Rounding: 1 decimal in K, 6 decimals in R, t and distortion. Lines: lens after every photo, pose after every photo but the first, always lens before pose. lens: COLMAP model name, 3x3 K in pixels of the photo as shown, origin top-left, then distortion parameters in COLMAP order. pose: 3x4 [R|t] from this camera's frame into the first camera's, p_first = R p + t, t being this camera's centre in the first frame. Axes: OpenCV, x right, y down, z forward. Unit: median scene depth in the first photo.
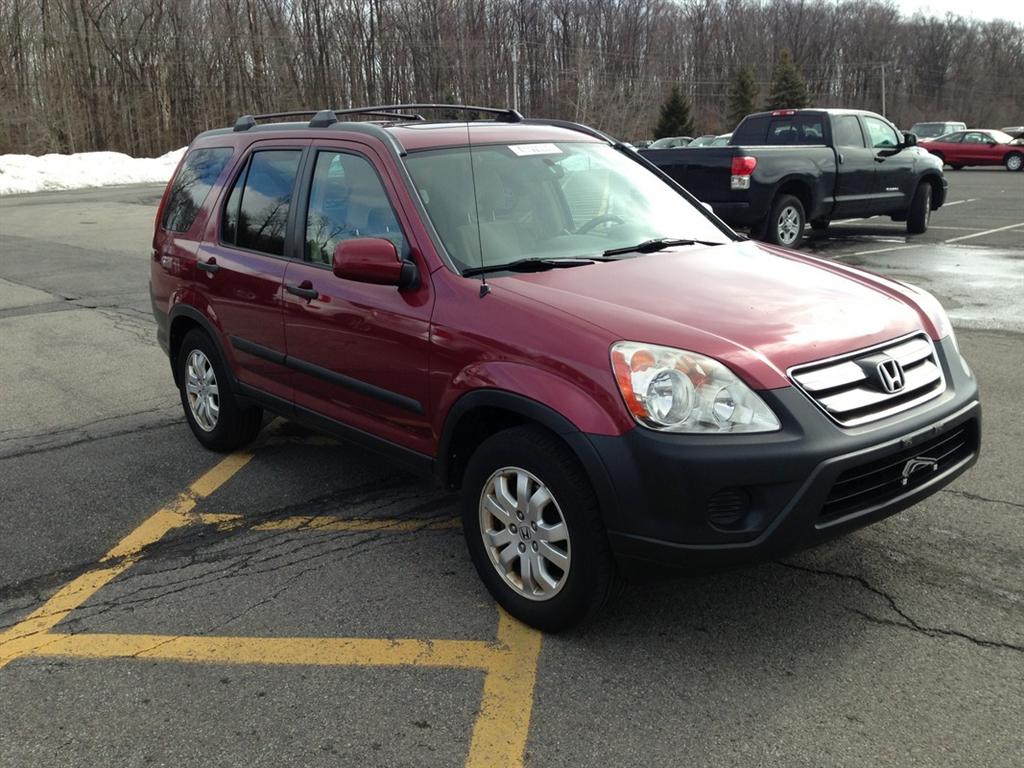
lens RADIAL K [[884.6, 0, 512.0], [0, 884.6, 384.0], [0, 0, 1]] dist [0.162134, -0.265025]
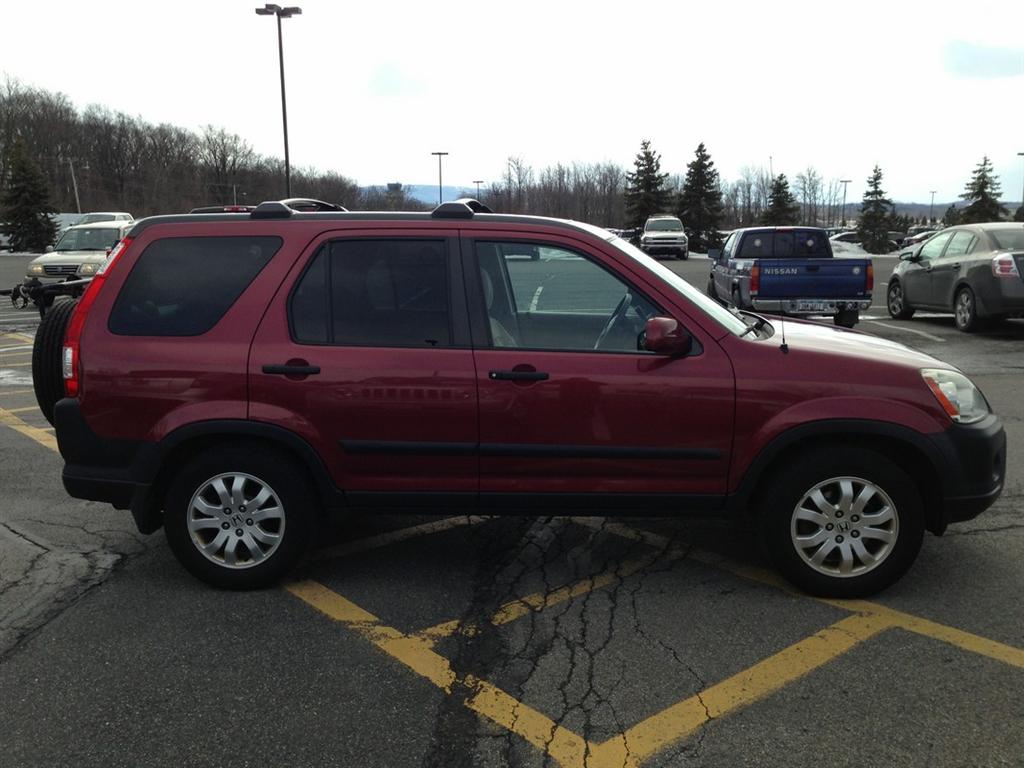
lens RADIAL K [[884.6, 0, 512.0], [0, 884.6, 384.0], [0, 0, 1]] dist [0.162134, -0.265025]
pose [[0.710493, -0.100335, 0.696515, -1.141257], [0.169400, 0.985063, -0.030899, -0.074690], [-0.683011, 0.139943, 0.716877, 0.327963]]
